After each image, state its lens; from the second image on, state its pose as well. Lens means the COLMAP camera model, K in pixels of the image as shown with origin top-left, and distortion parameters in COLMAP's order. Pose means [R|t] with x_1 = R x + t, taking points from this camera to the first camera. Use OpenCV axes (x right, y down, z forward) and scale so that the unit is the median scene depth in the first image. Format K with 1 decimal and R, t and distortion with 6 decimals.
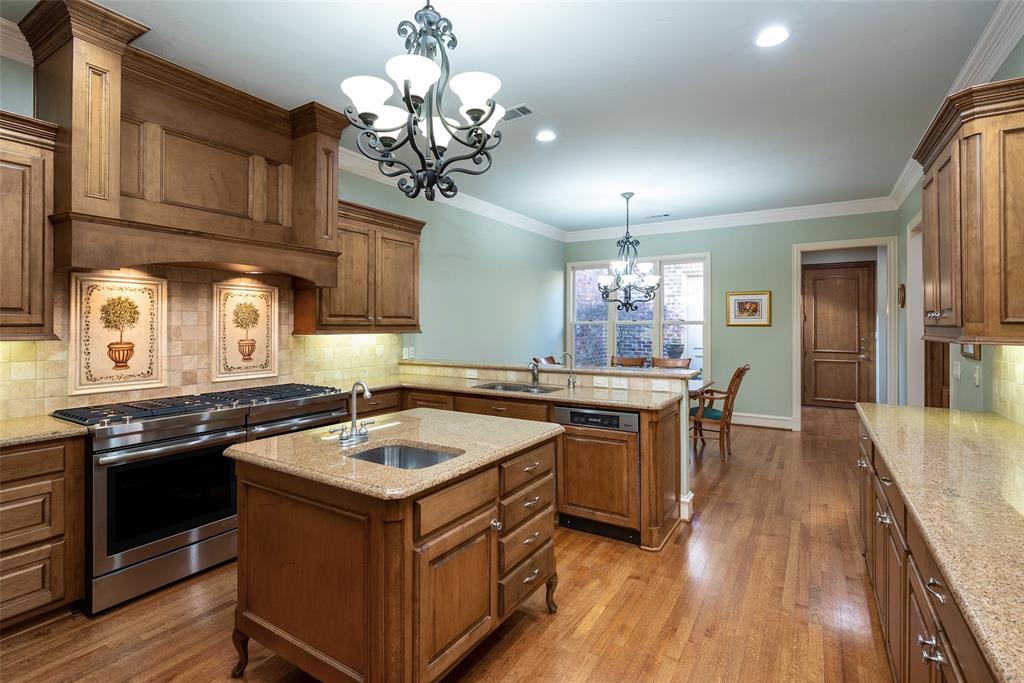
lens RADIAL K [[489.6, 0, 495.4], [0, 489.6, 324.7], [0, 0, 1]] dist [-0.000757, -0.000186]
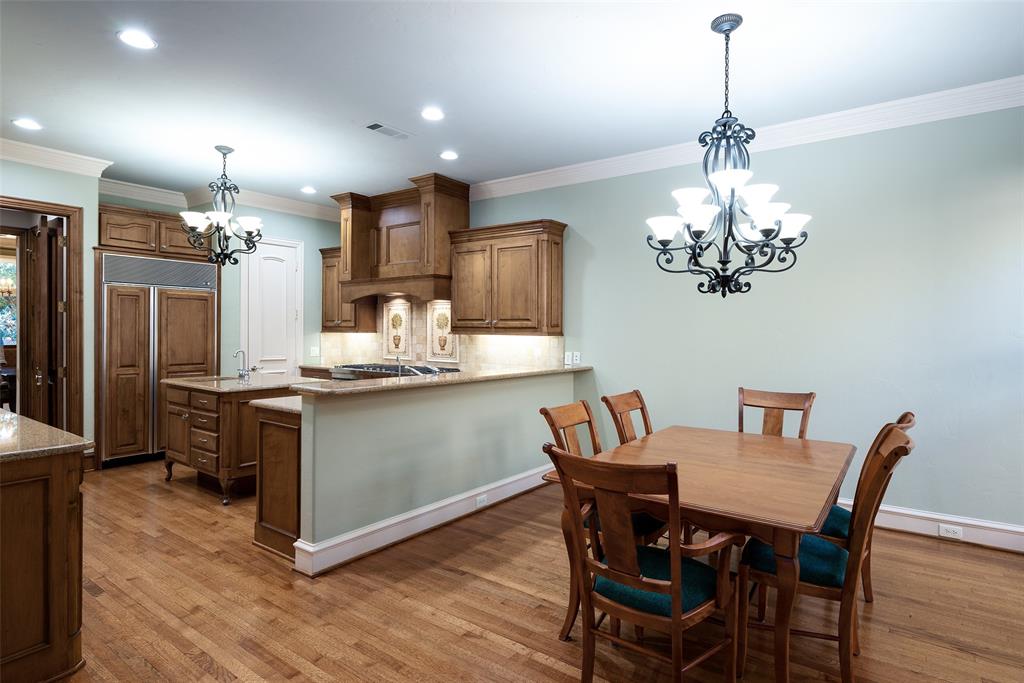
lens RADIAL K [[541.7, 0, 526.2], [0, 541.7, 331.2], [0, 0, 1]] dist [-0.000169, -0.000202]
pose [[-0.046410, 0.003074, -0.998918, 1.314857], [-0.006244, 0.999975, 0.003367, 0.006565], [0.998903, 0.006393, -0.046389, 1.477008]]
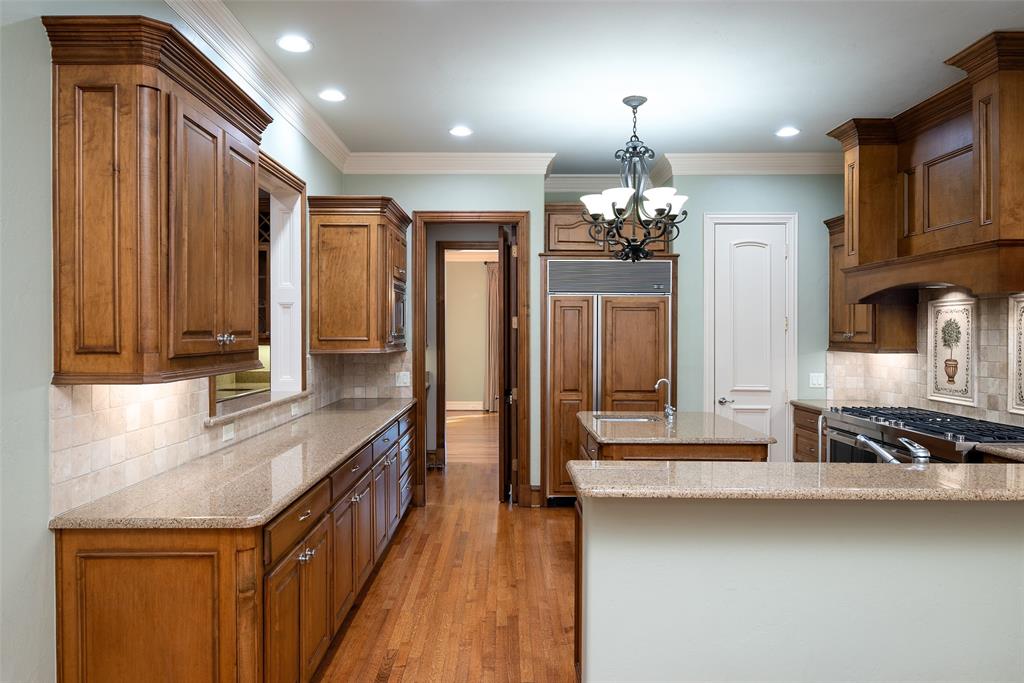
lens RADIAL K [[681.4, 0, 509.6], [0, 681.4, 337.1], [0, 0, 1]] dist [0.000954, -0.001196]
pose [[-0.835259, 0.003751, -0.549844, 0.833897], [-0.000109, 0.999976, 0.006986, -0.023039], [0.549857, 0.005895, -0.835238, 1.567377]]
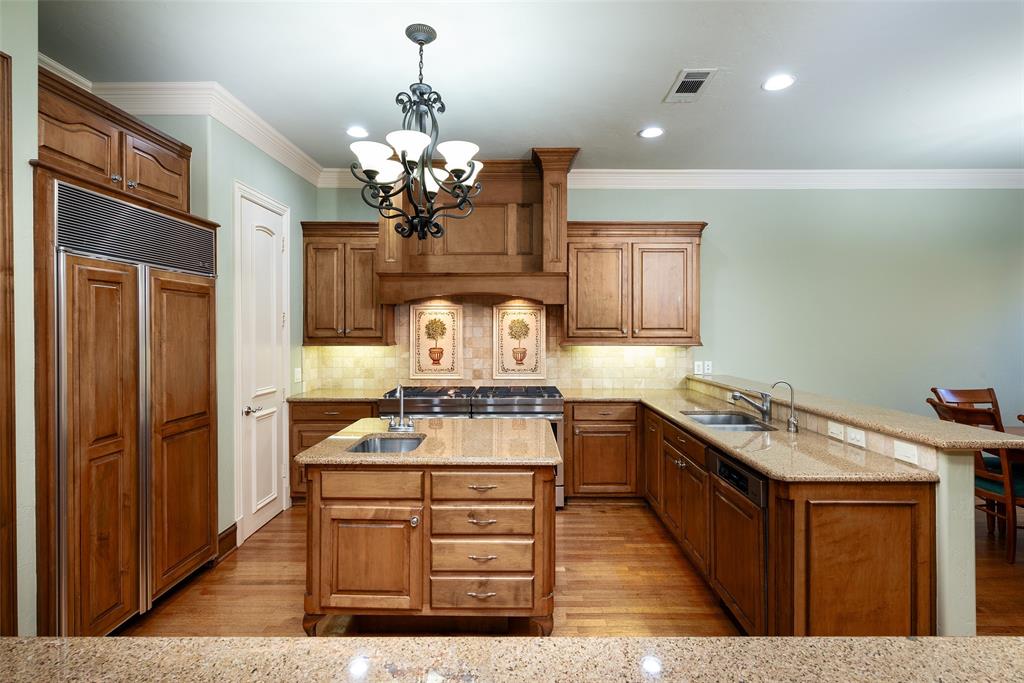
lens RADIAL K [[493.8, 0, 515.5], [0, 493.8, 330.3], [0, 0, 1]] dist [-0.003548, -0.000075]
pose [[0.543872, 0.003646, -0.839161, 0.617308], [0.000320, 0.999990, 0.004553, -0.023892], [0.839168, -0.002745, 0.543865, 0.323595]]
